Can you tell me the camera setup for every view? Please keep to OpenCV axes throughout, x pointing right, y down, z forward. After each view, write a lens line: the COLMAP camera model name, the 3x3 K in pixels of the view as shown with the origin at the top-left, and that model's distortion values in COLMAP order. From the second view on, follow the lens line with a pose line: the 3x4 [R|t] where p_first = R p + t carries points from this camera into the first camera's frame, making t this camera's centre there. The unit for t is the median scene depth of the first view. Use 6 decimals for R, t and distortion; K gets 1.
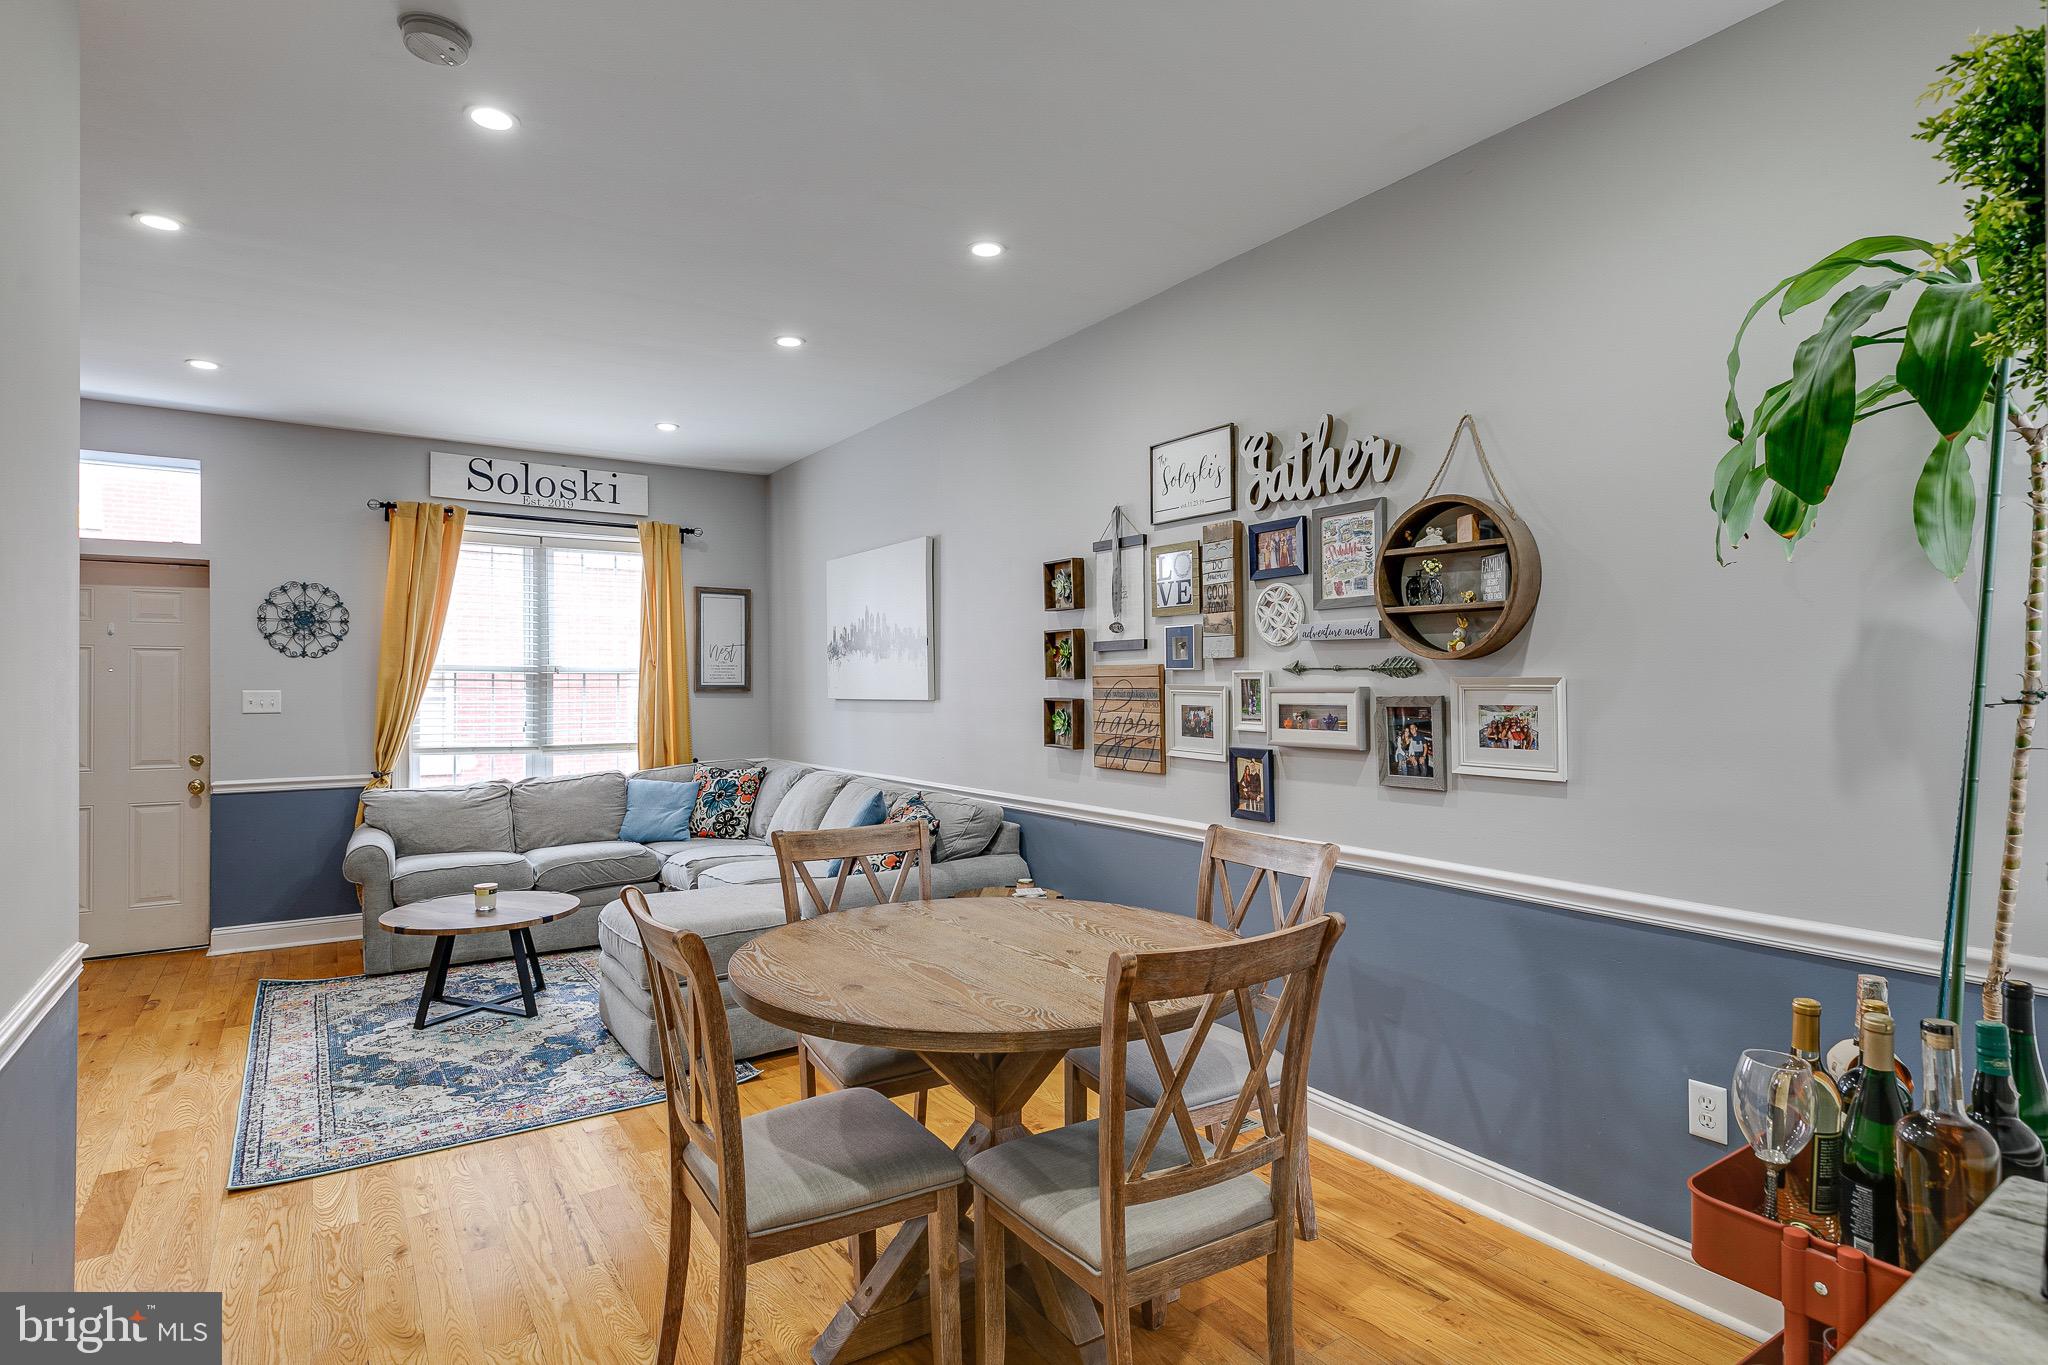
lens RADIAL K [[1050.7, 0, 1021.5], [0, 1050.7, 681.6], [0, 0, 1]] dist [-0.010043, 0.005145]
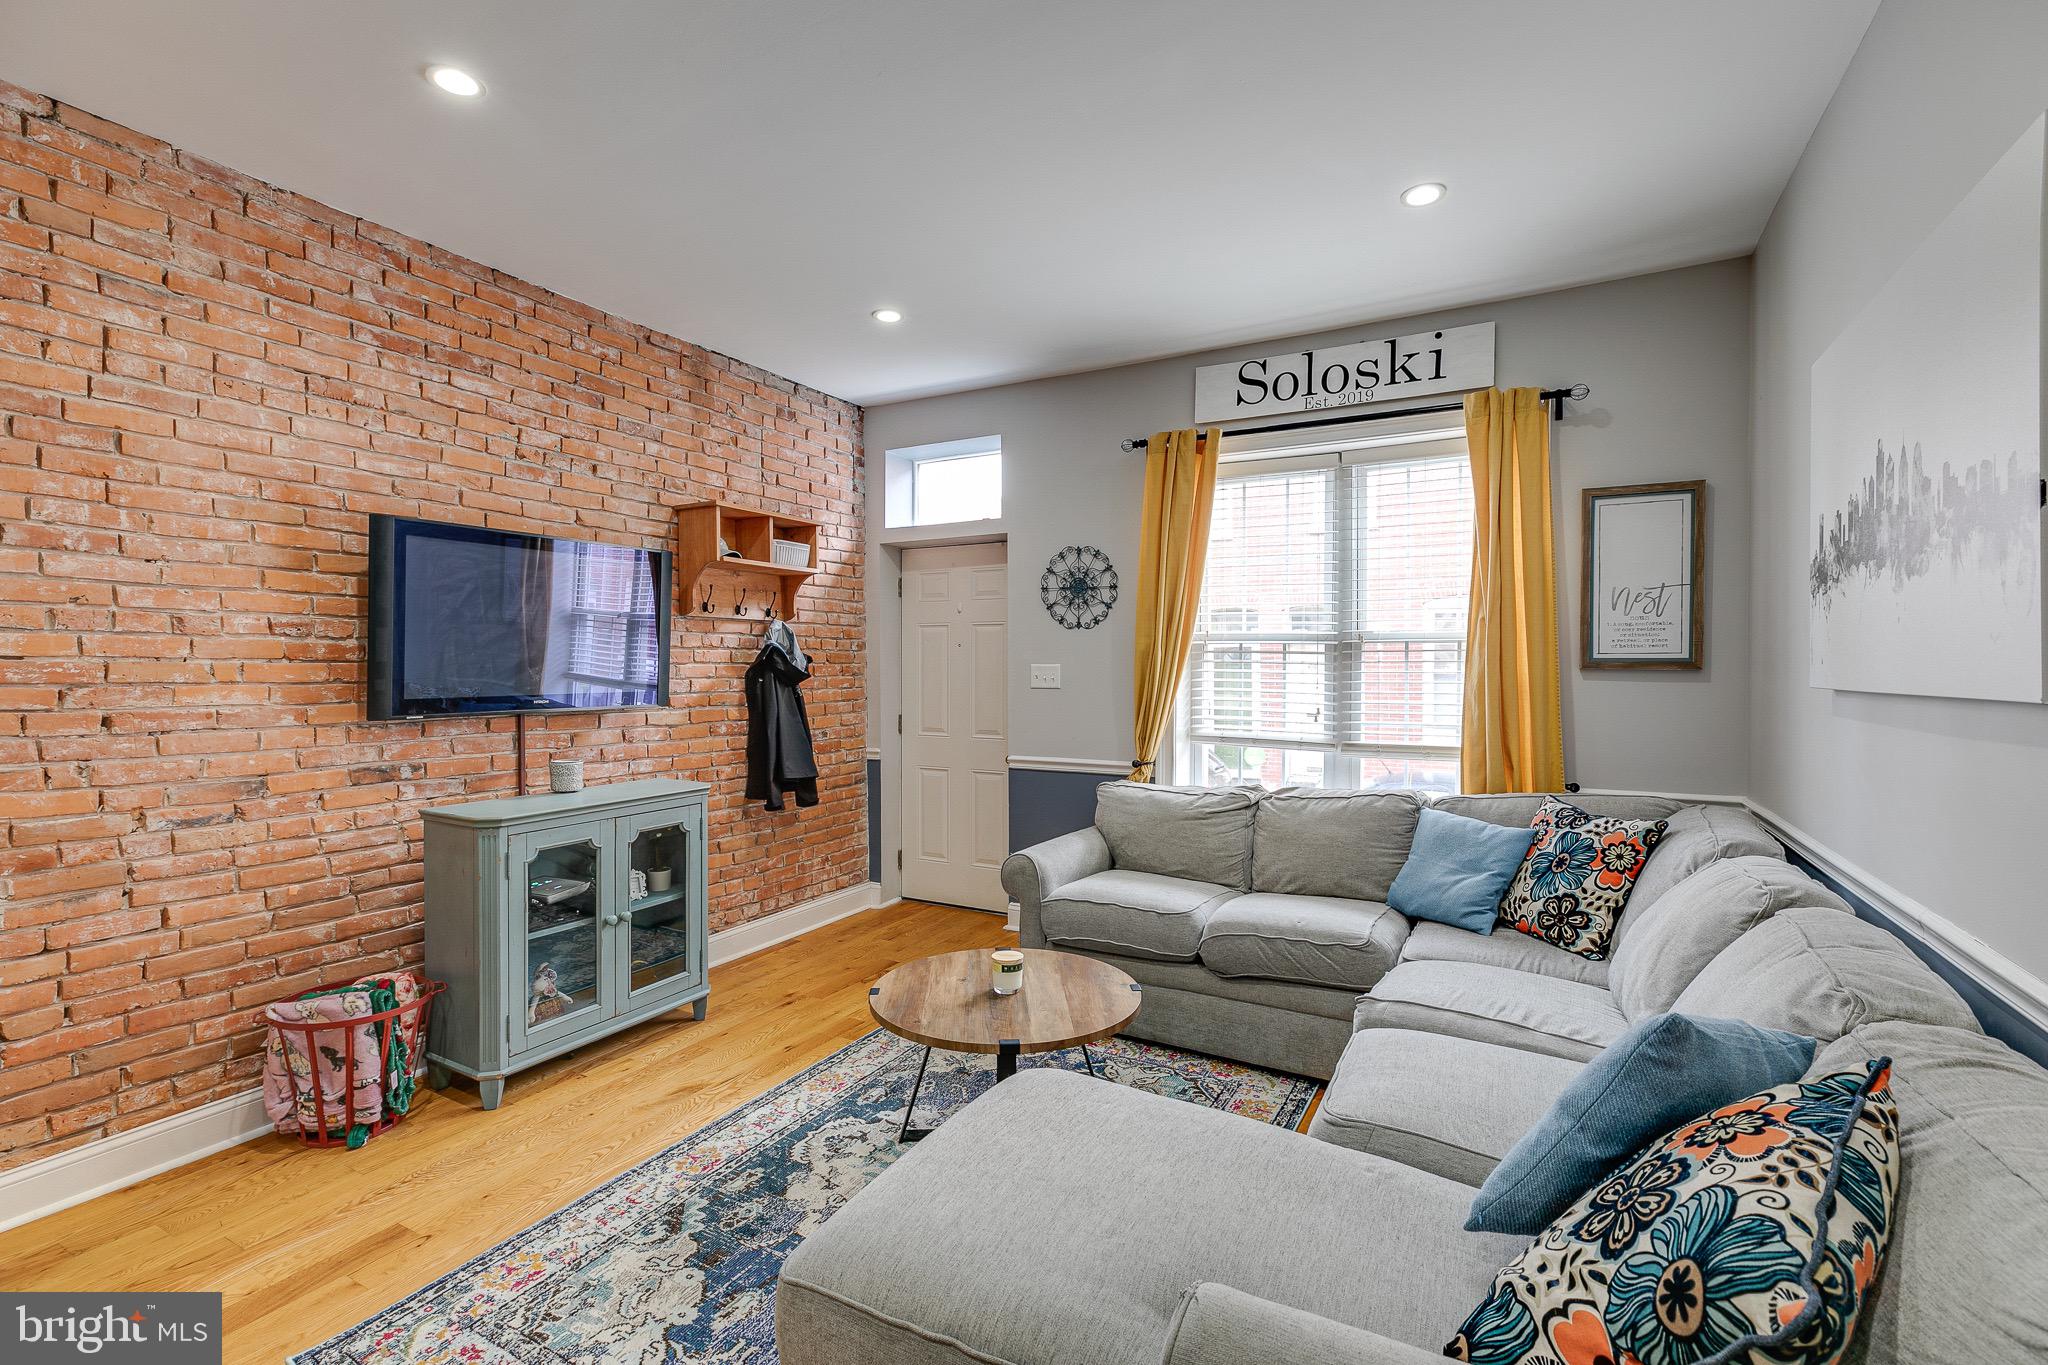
lens RADIAL K [[912.5, 0, 1022.3], [0, 912.5, 678.5], [0, 0, 1]] dist [0.004965, 0.001573]
pose [[0.445217, 0.016140, -0.895277, 0.010851], [0.001414, 0.999824, 0.018728, 0.007145], [0.895422, -0.009604, 0.445115, 0.777085]]
